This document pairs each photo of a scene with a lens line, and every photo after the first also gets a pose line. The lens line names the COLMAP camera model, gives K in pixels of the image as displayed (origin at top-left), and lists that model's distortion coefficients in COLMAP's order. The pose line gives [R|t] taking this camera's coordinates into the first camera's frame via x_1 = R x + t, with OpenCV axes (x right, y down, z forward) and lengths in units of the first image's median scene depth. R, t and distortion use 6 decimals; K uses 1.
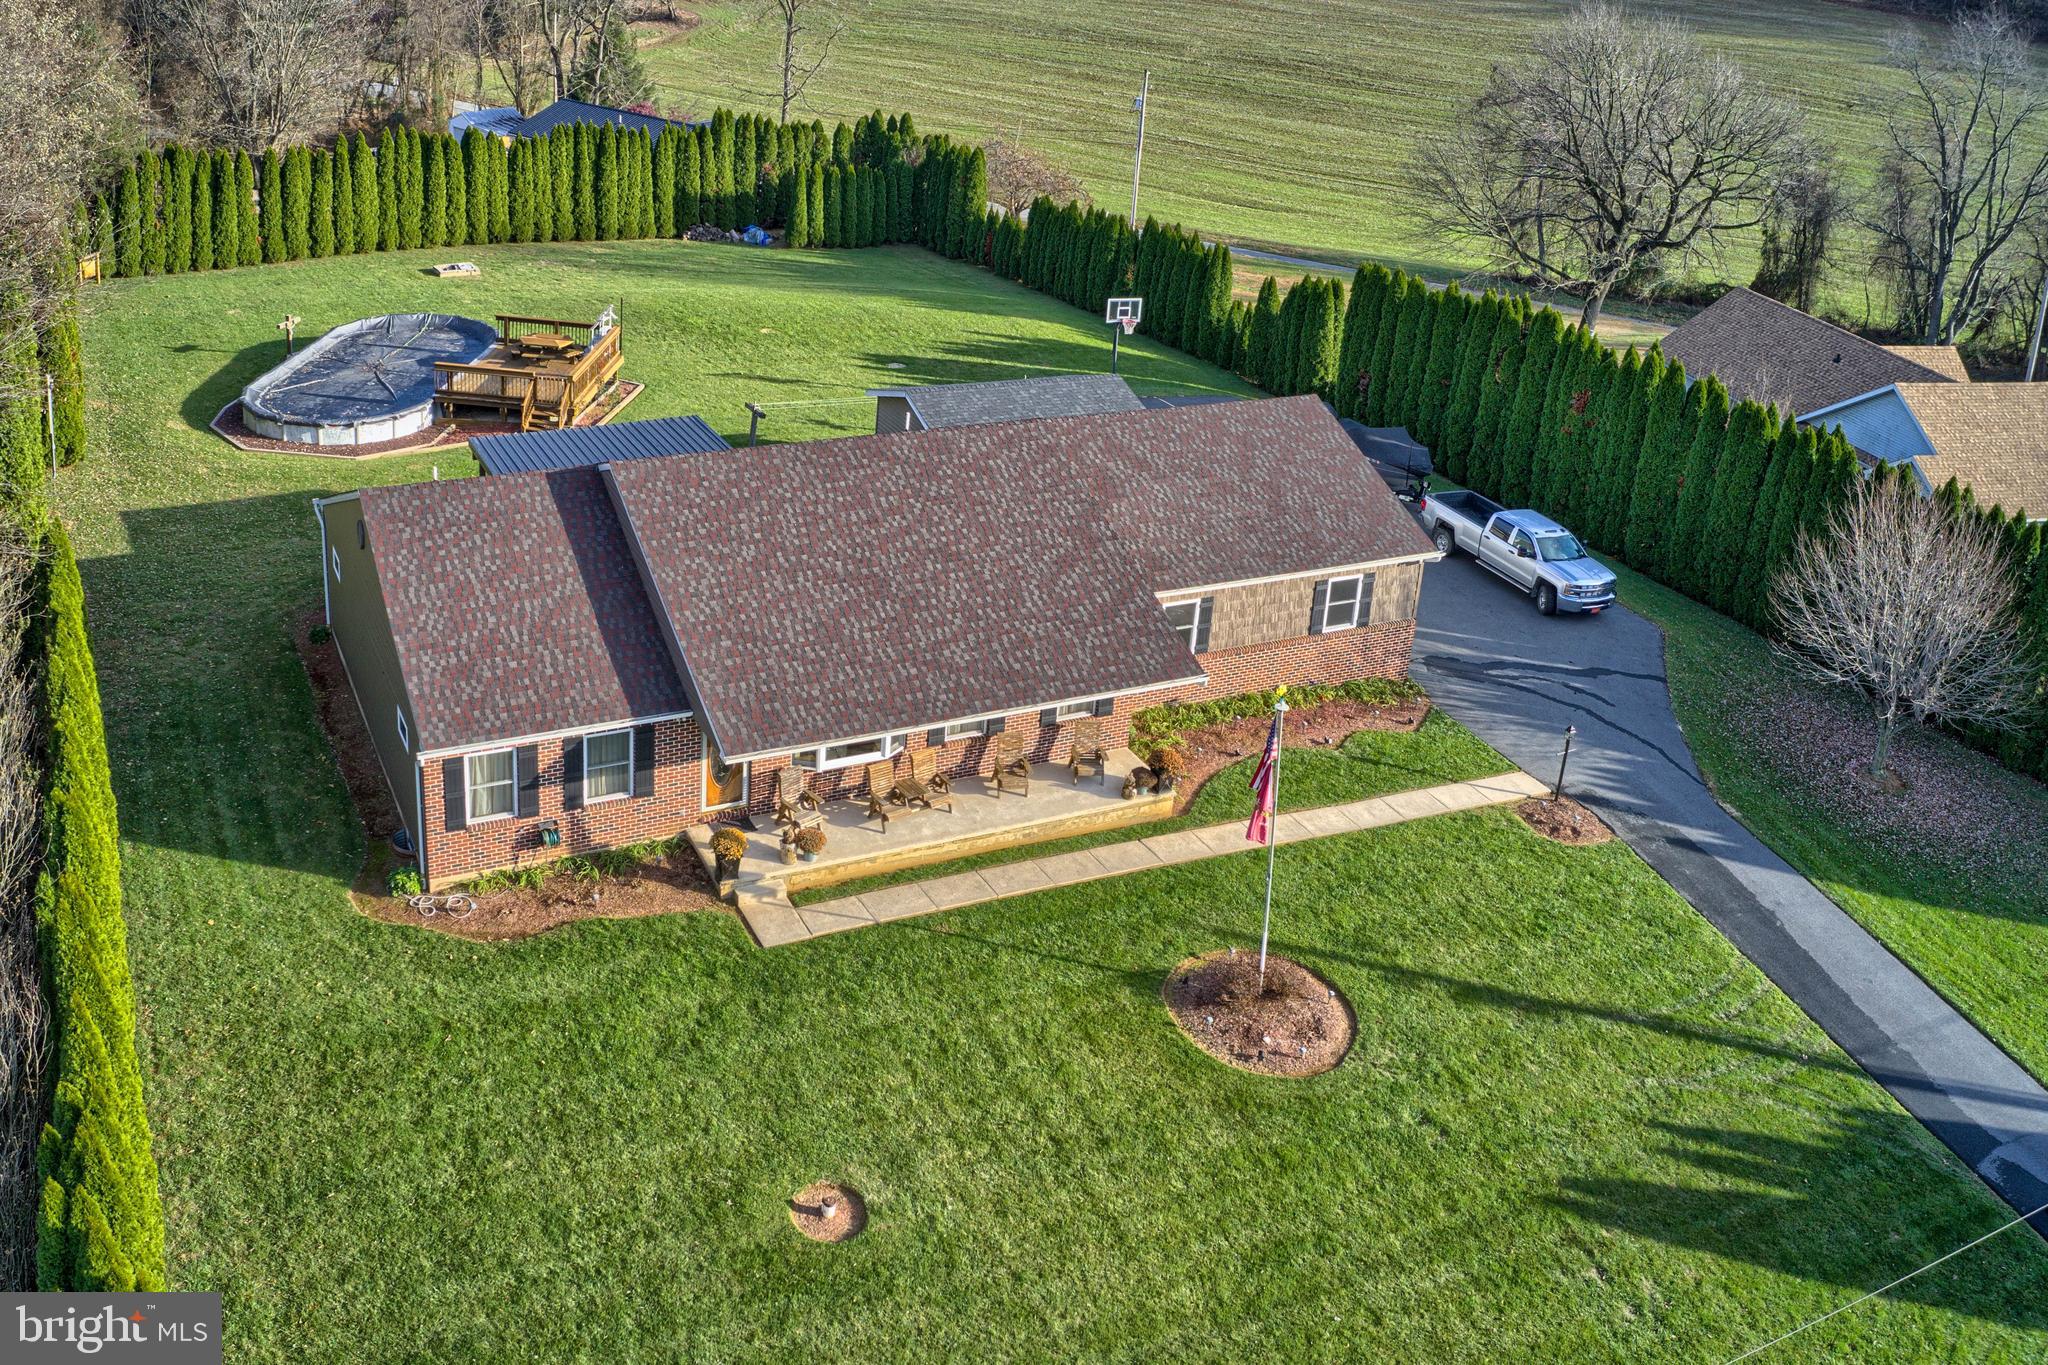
lens RADIAL K [[1892.9, 0, 1024.0], [0, 1892.9, 682.5], [0, 0, 1]] dist [-0.190307, 0.008927]
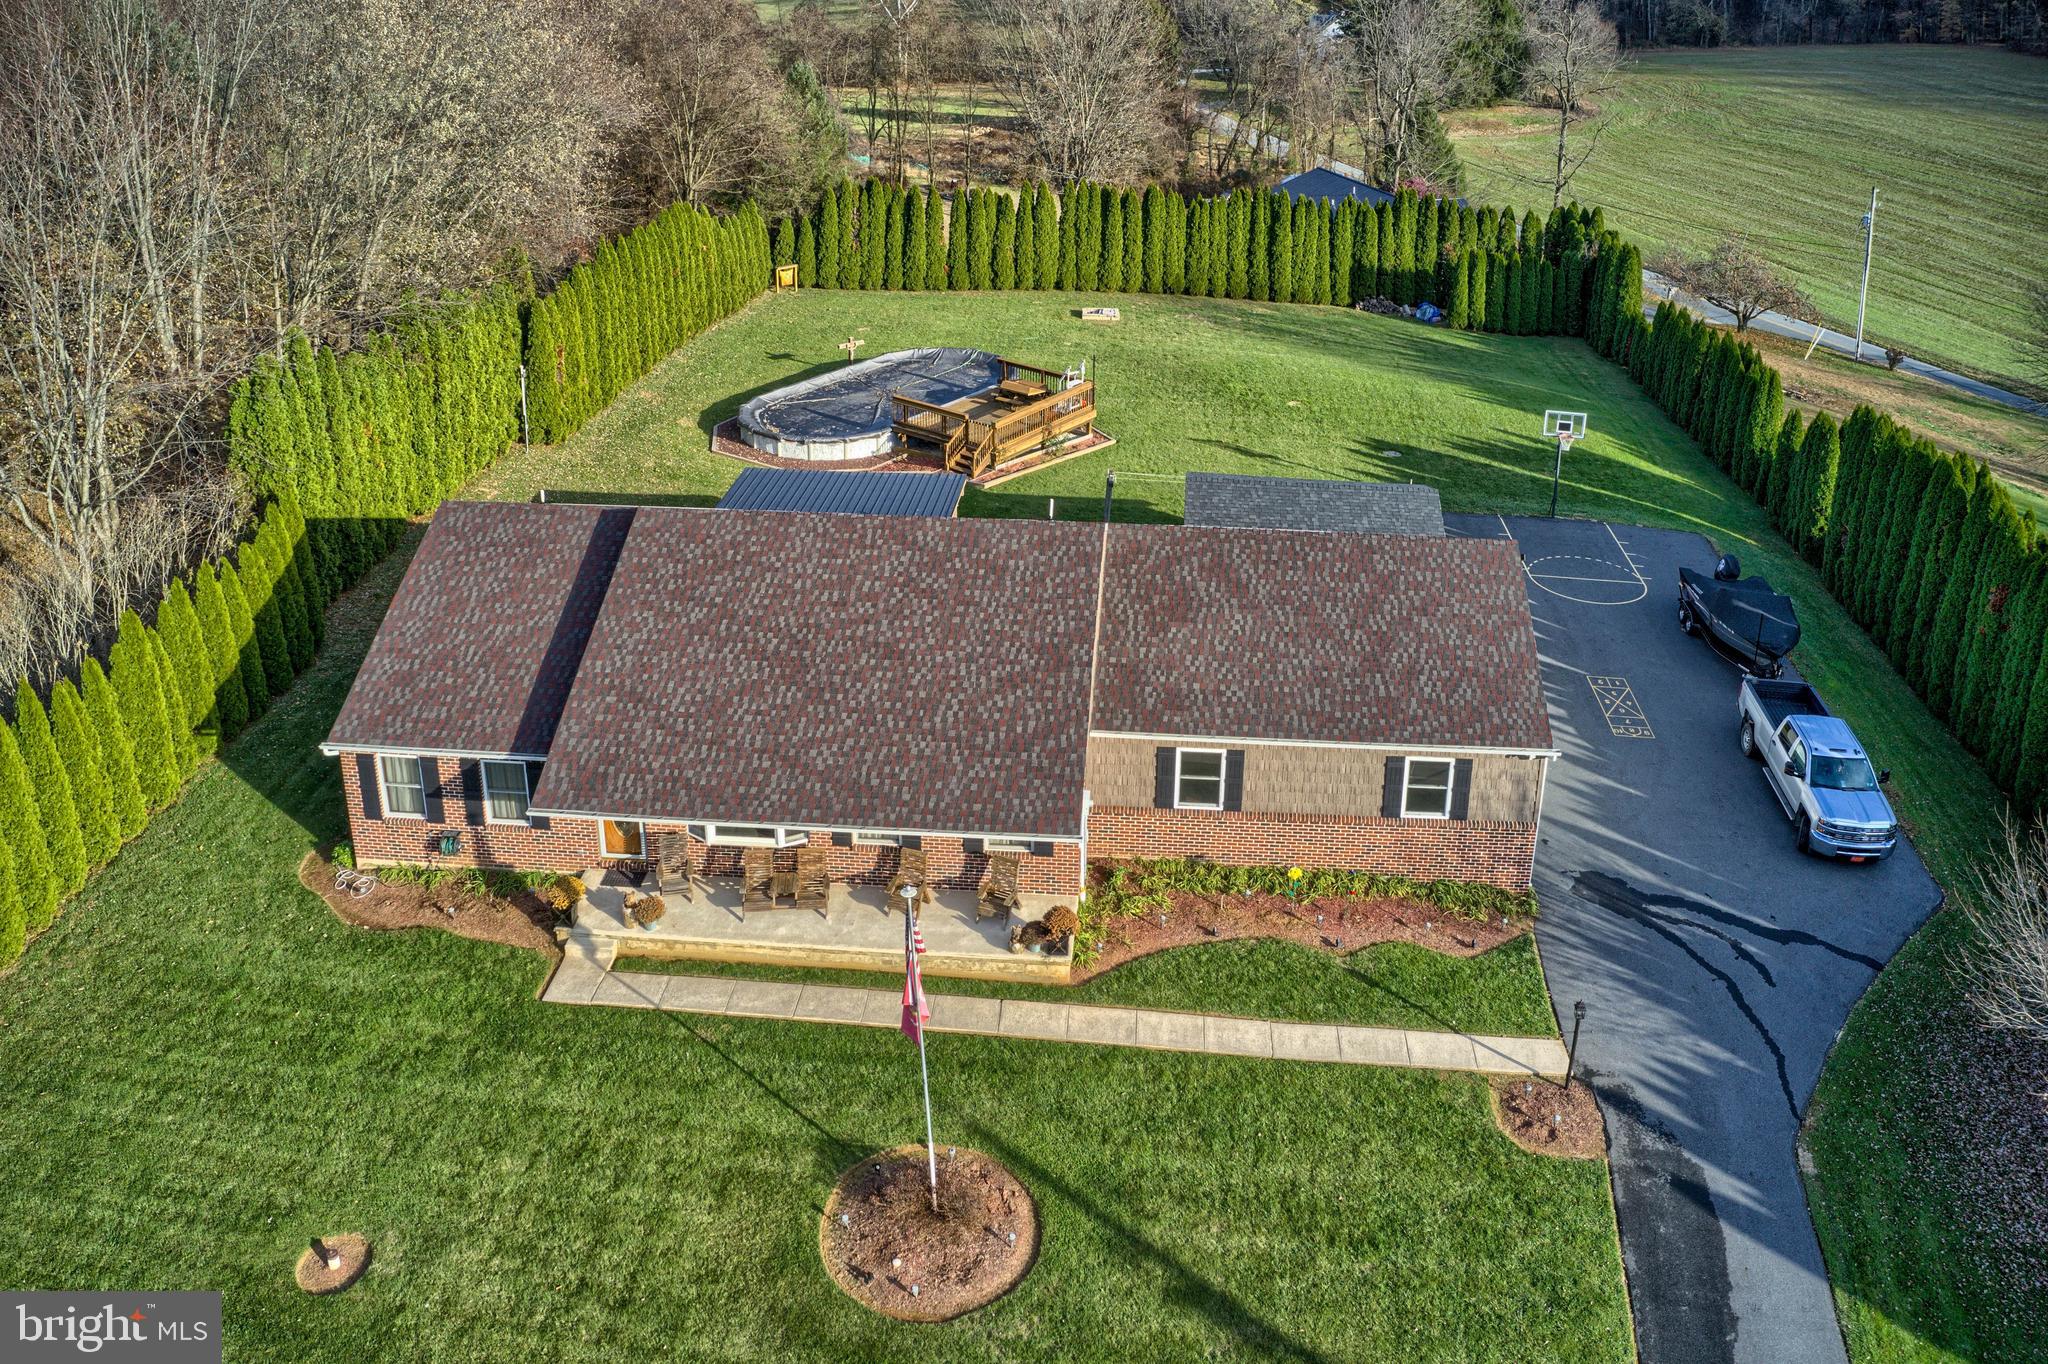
lens RADIAL K [[1702.0, 0, 1061.2], [0, 1702.0, 680.7], [0, 0, 1]] dist [-0.182652, 0.003317]
pose [[0.856925, 0.180080, -0.482961, 0.192824], [-0.185773, 0.981914, 0.036504, -0.043405], [0.480800, 0.058440, 0.874881, 0.128913]]
